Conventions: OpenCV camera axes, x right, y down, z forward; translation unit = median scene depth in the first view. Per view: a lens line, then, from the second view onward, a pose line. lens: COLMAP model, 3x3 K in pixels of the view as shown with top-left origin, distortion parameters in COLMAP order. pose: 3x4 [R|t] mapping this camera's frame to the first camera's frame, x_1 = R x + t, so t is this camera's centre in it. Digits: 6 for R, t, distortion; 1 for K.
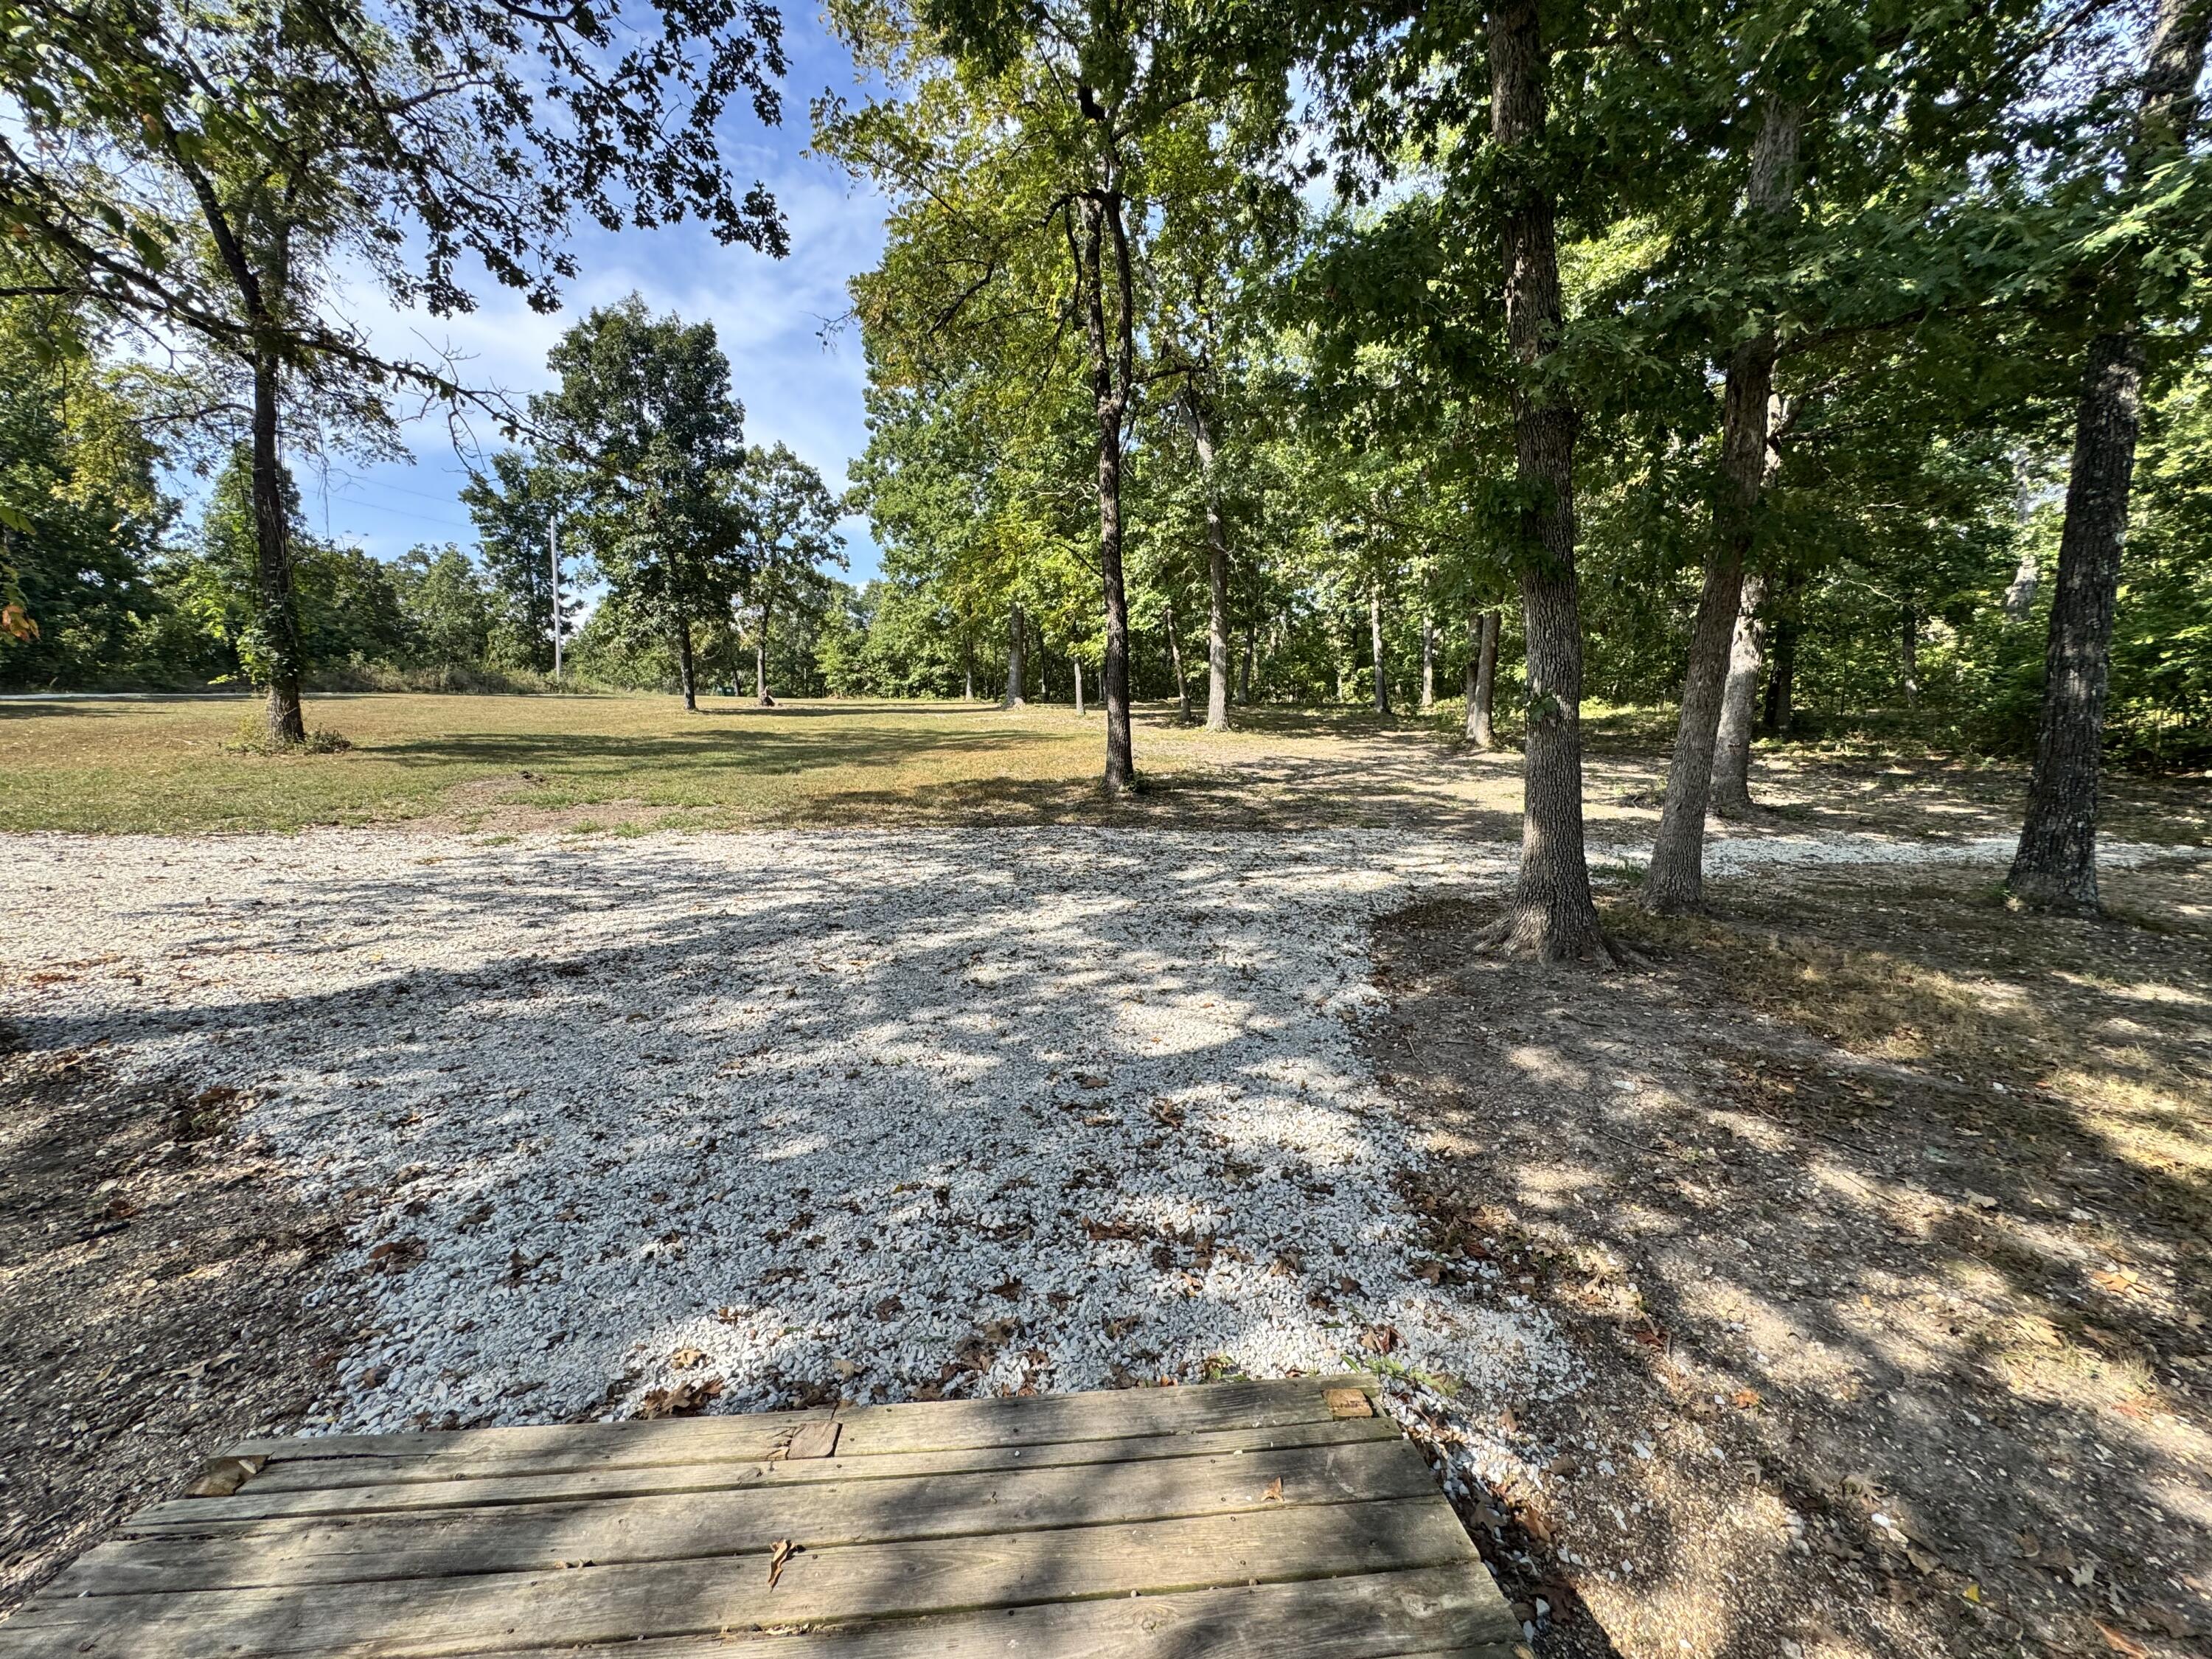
lens RADIAL K [[884.8, 0, 1113.7], [0, 884.8, 821.7], [0, 0, 1]] dist [-0.000975, -0.000187]
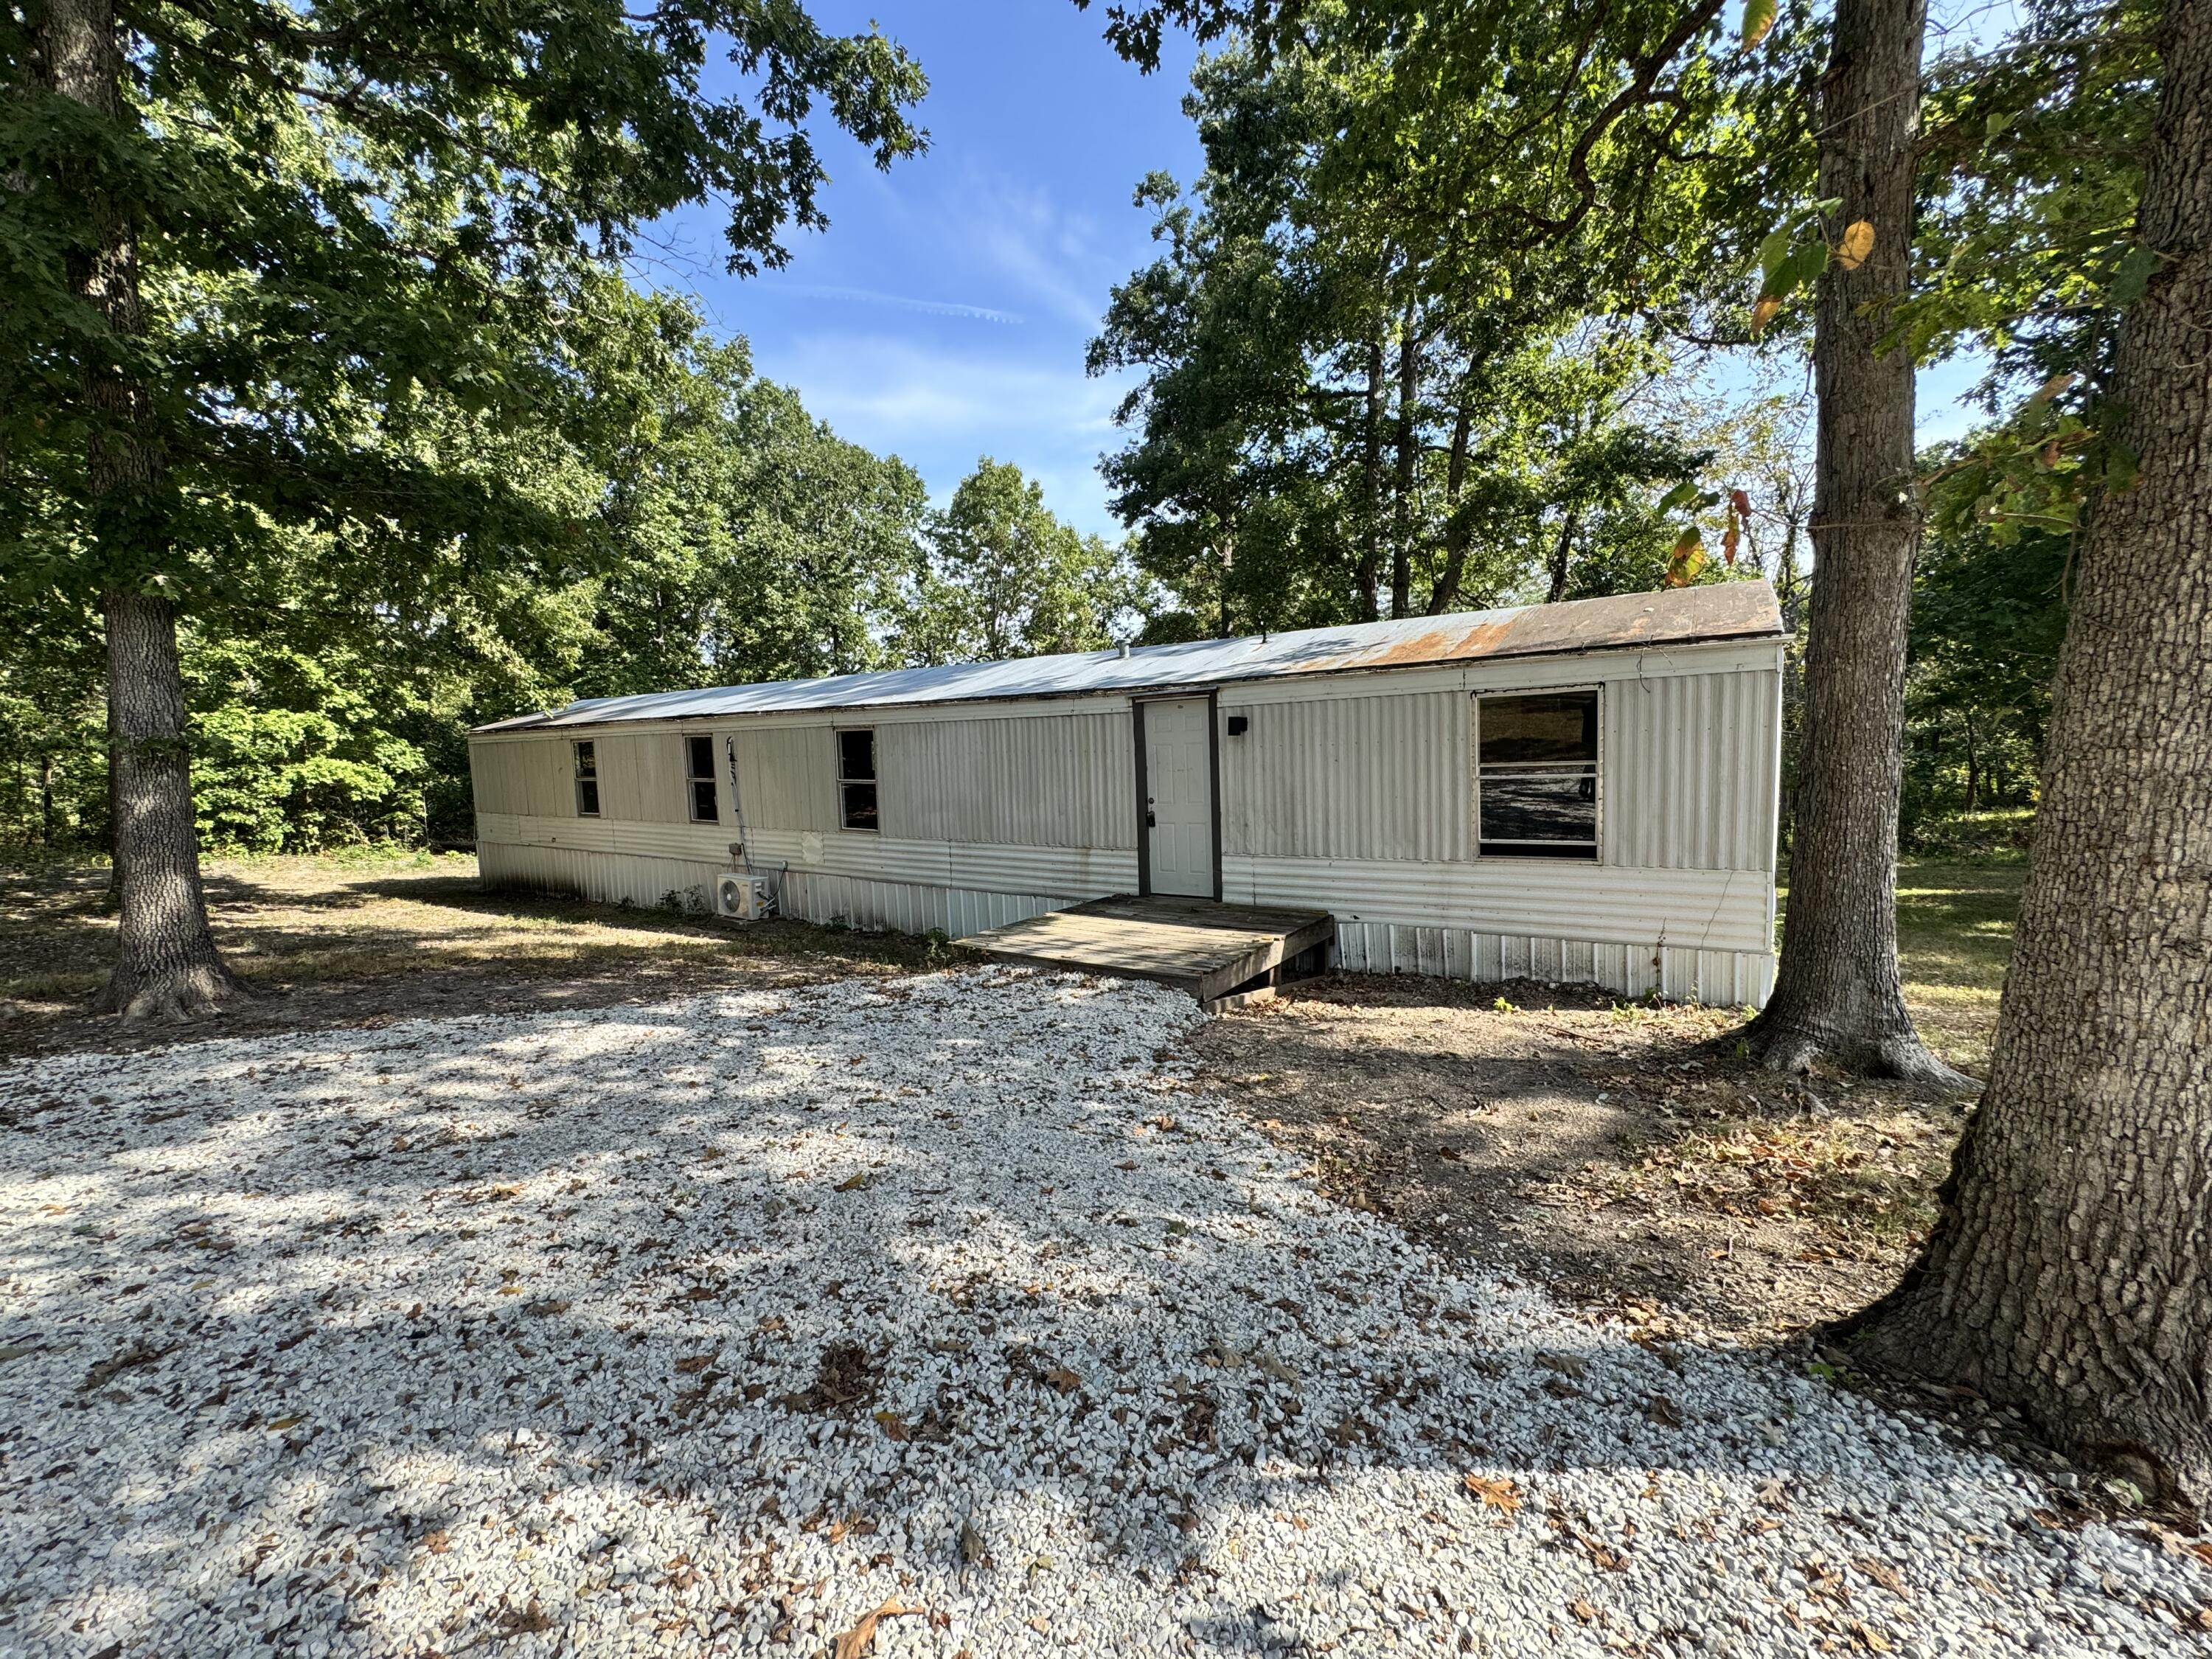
lens RADIAL K [[888.2, 0, 1107.5], [0, 888.2, 823.6], [0, 0, 1]] dist [-0.003214, 0.000573]
pose [[-0.756076, -0.031787, 0.653712, -0.989141], [0.072139, 0.988686, 0.131511, -0.114170], [-0.650496, 0.146590, -0.745229, 1.232627]]
